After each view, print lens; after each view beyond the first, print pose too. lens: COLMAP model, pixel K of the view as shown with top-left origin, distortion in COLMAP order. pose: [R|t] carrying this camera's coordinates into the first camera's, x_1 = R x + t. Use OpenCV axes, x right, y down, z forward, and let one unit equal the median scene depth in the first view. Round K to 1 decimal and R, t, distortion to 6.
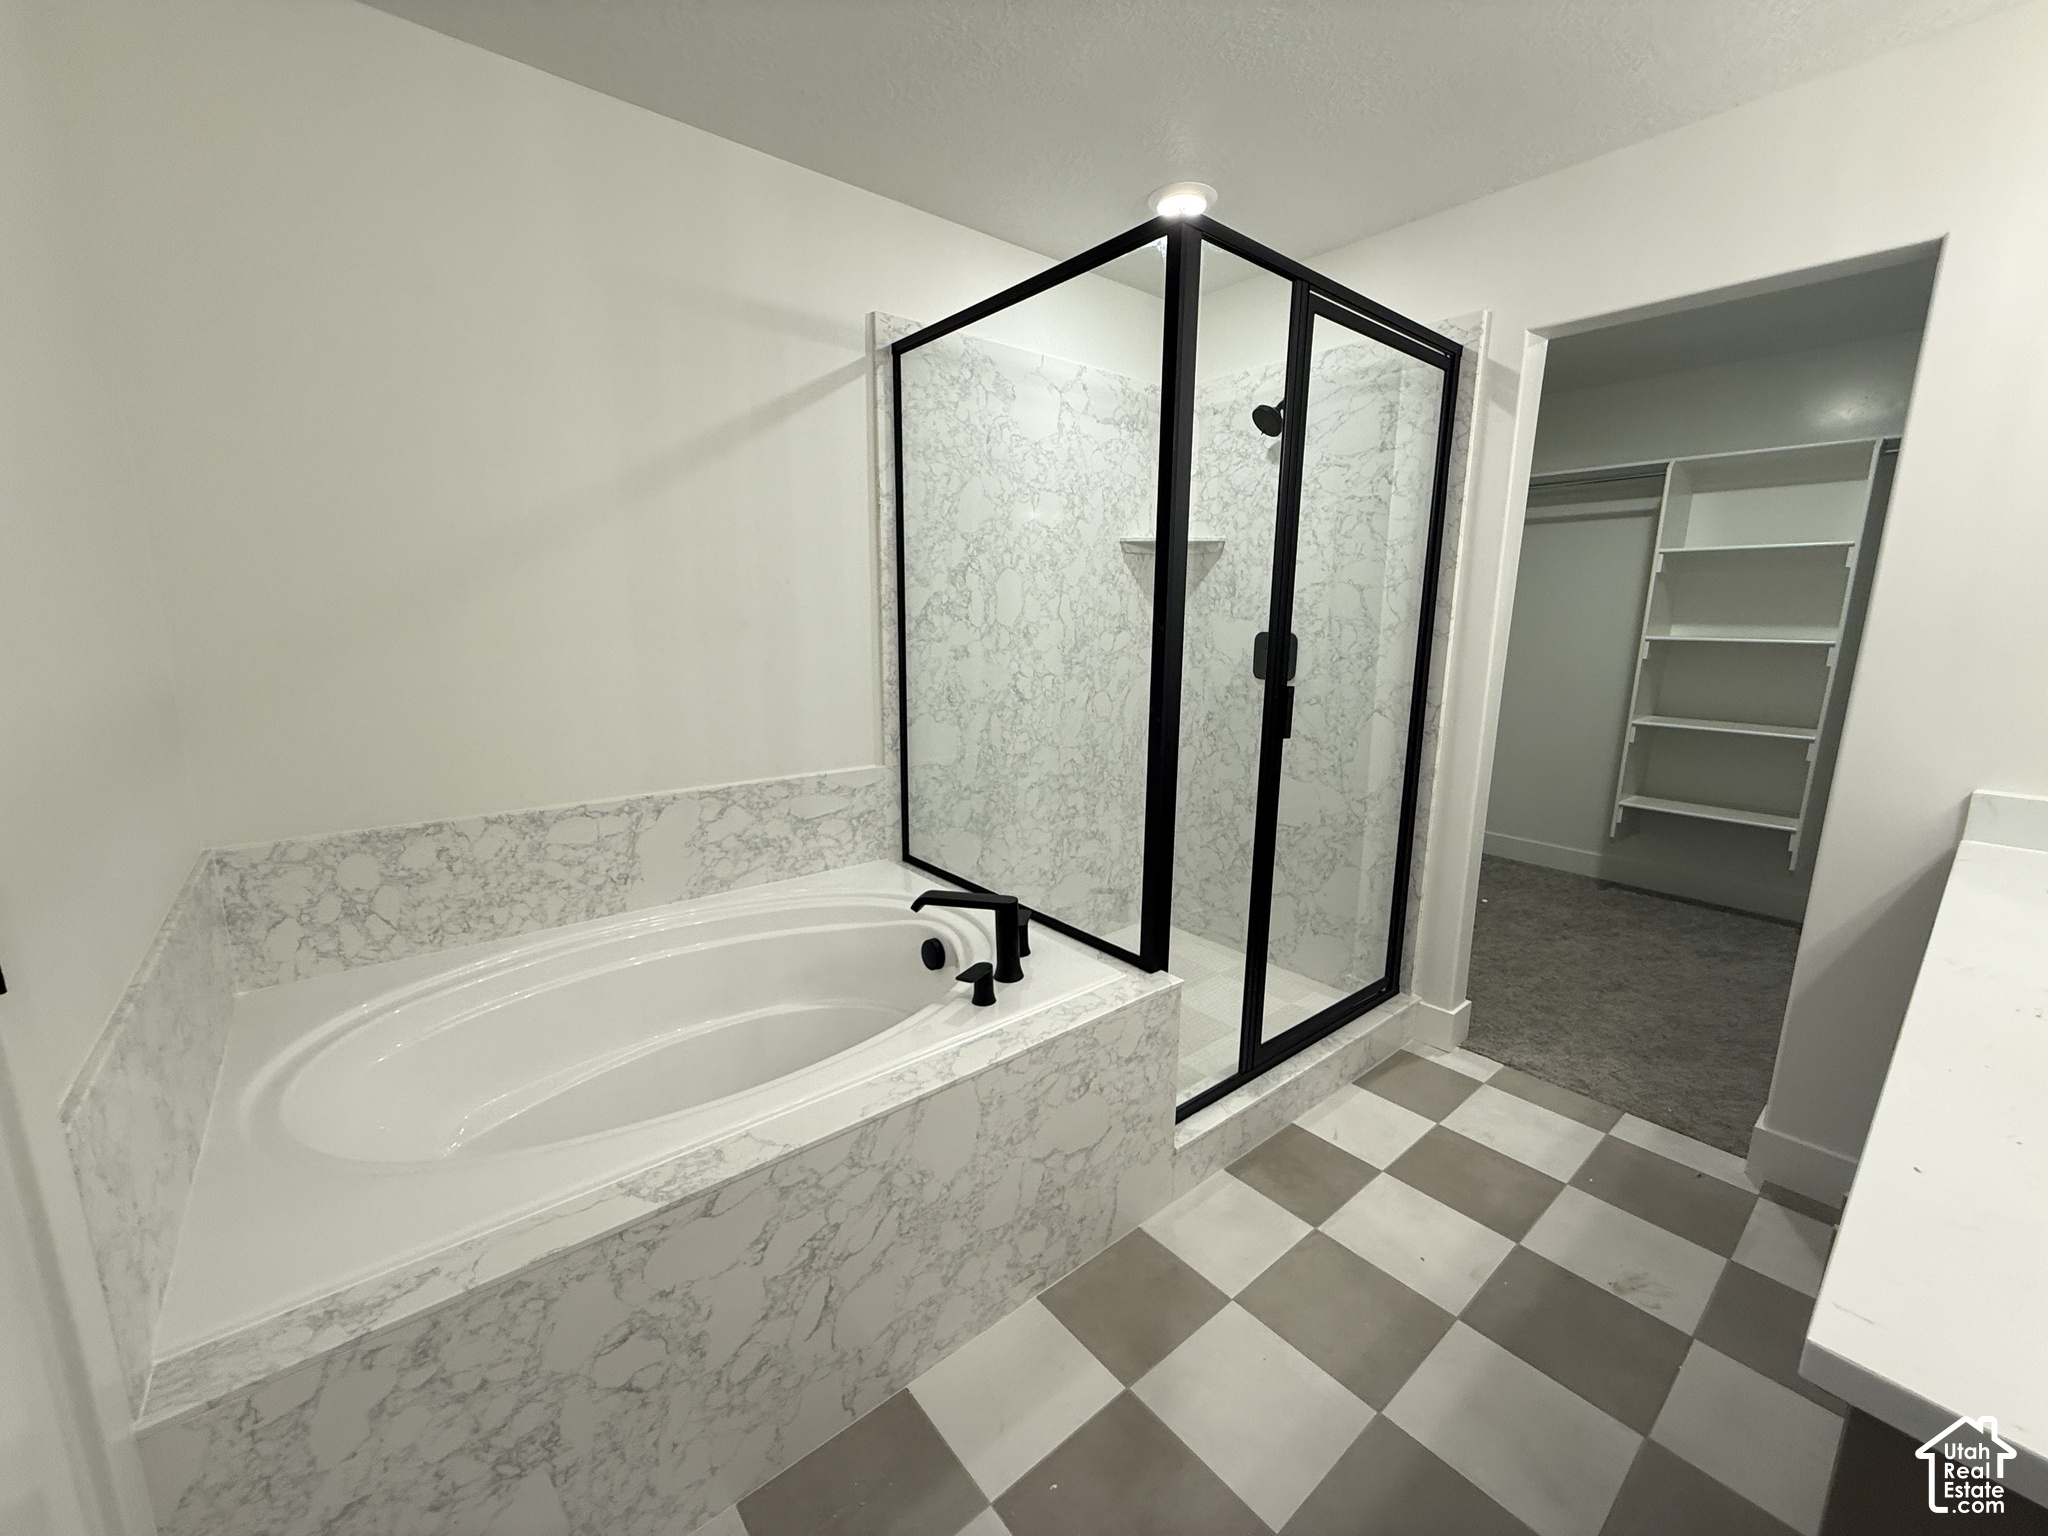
lens RADIAL K [[816.7, 0, 1021.7], [0, 816.7, 770.5], [0, 0, 1]] dist [0.001727, -0.000178]
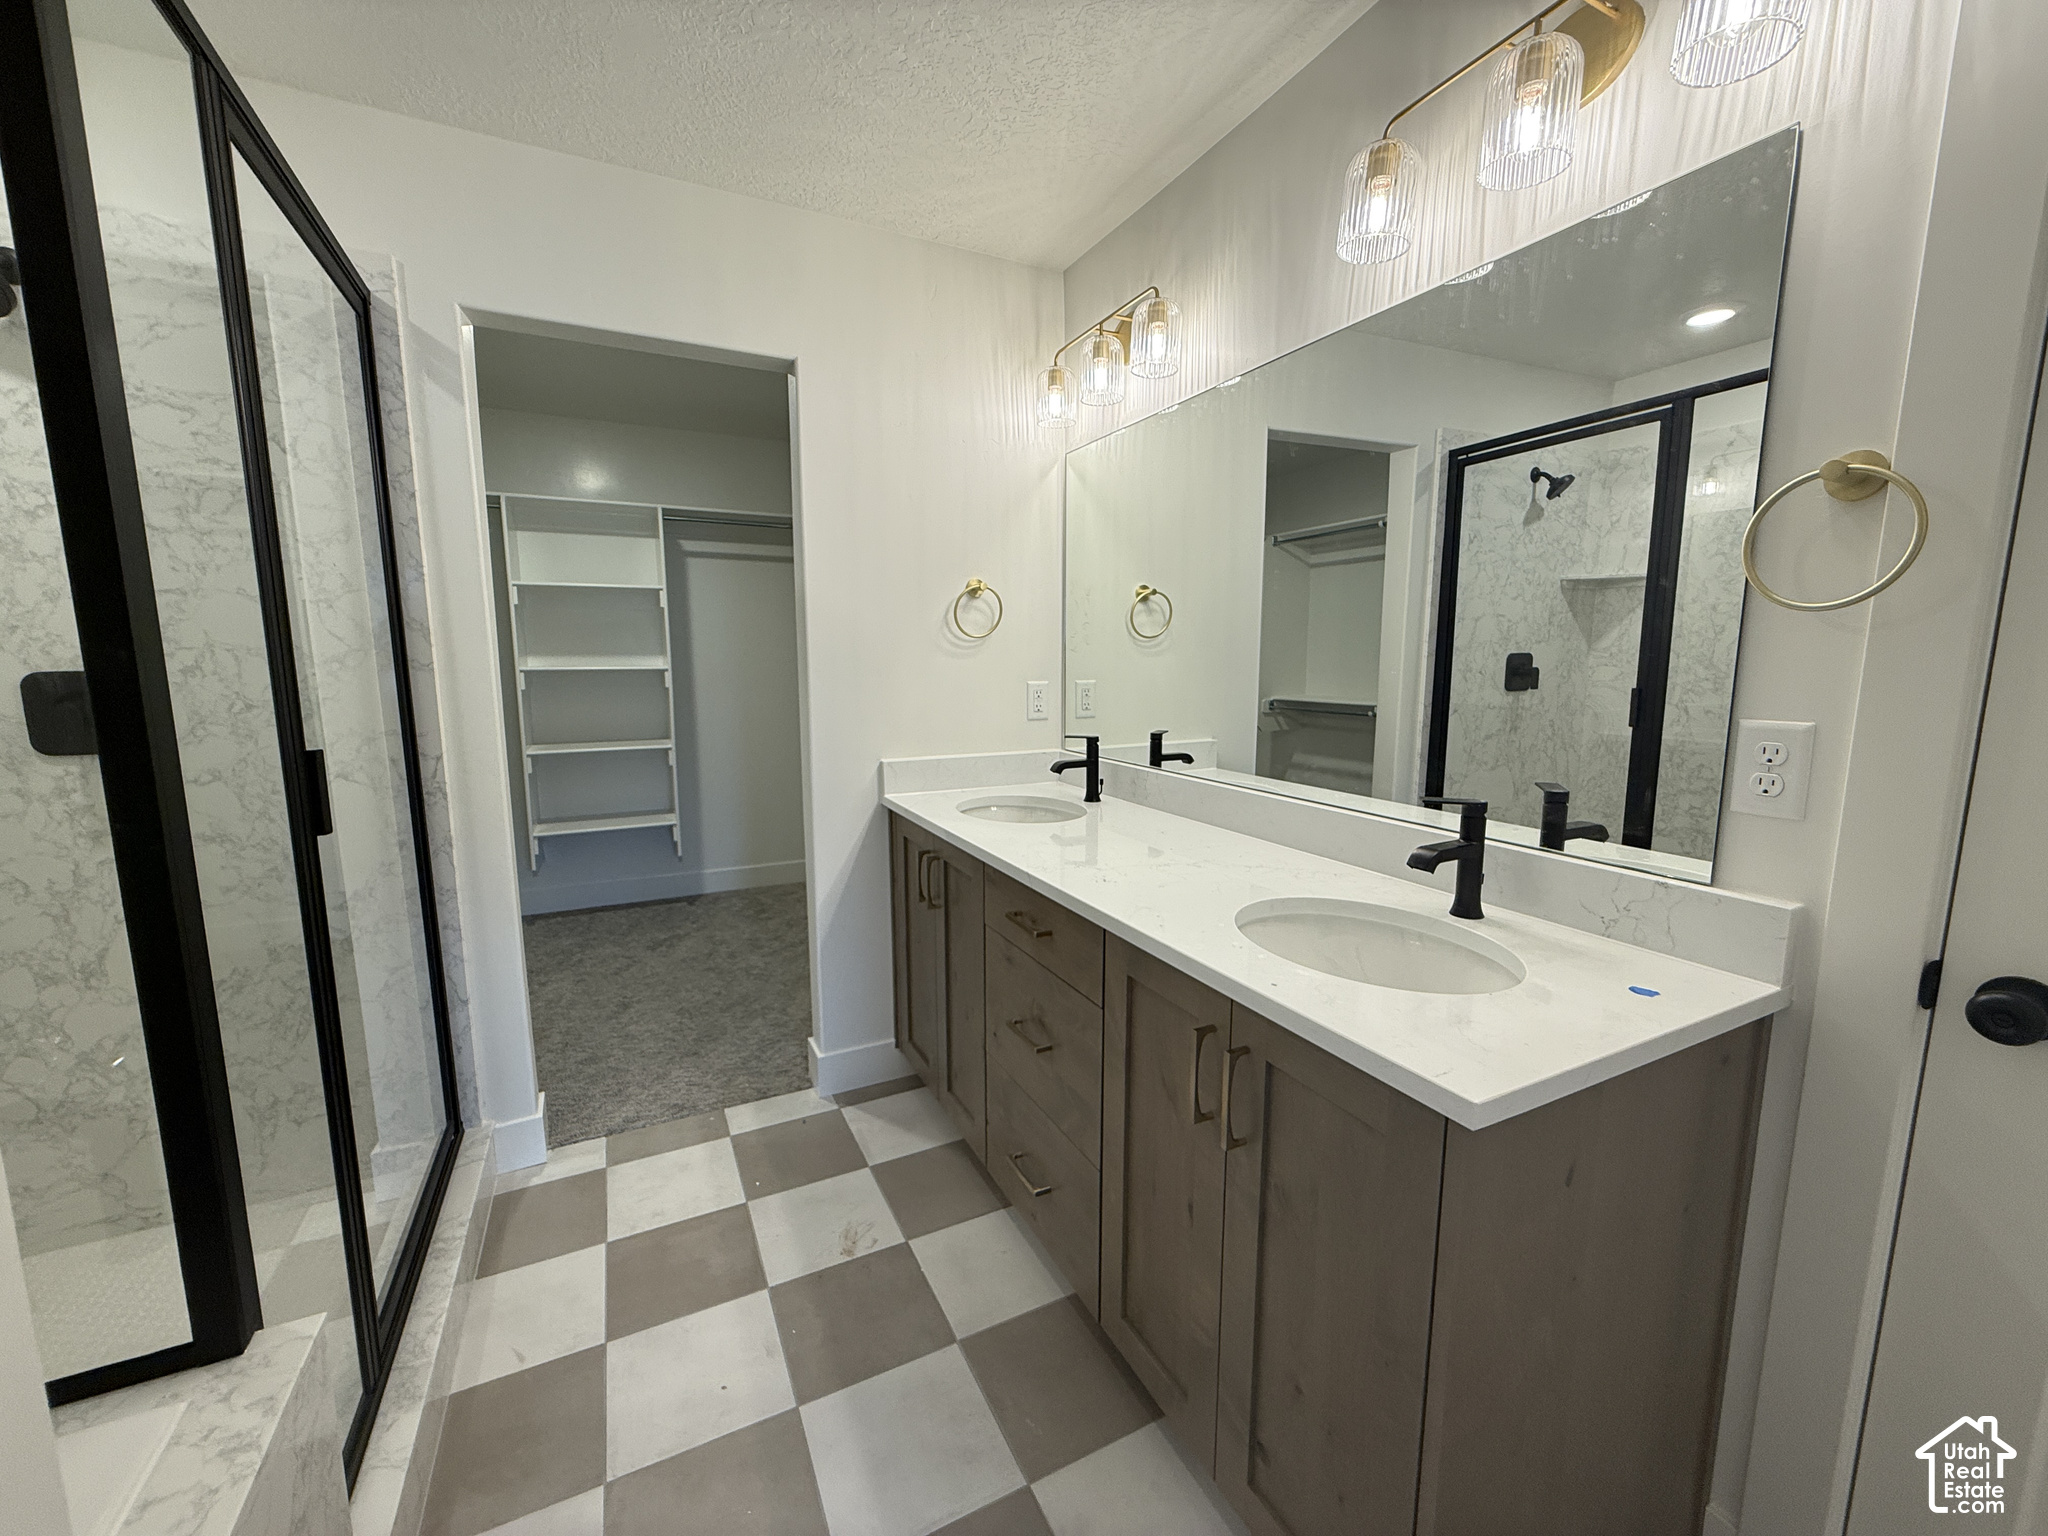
lens RADIAL K [[816.7, 0, 1019.9], [0, 816.7, 770.7], [0, 0, 1]] dist [0.001727, -0.000178]
pose [[0.230044, -0.146576, 0.962079, -0.123718], [0.190973, 0.976170, 0.103060, -0.043473], [-0.954258, 0.160023, 0.252554, 0.298345]]
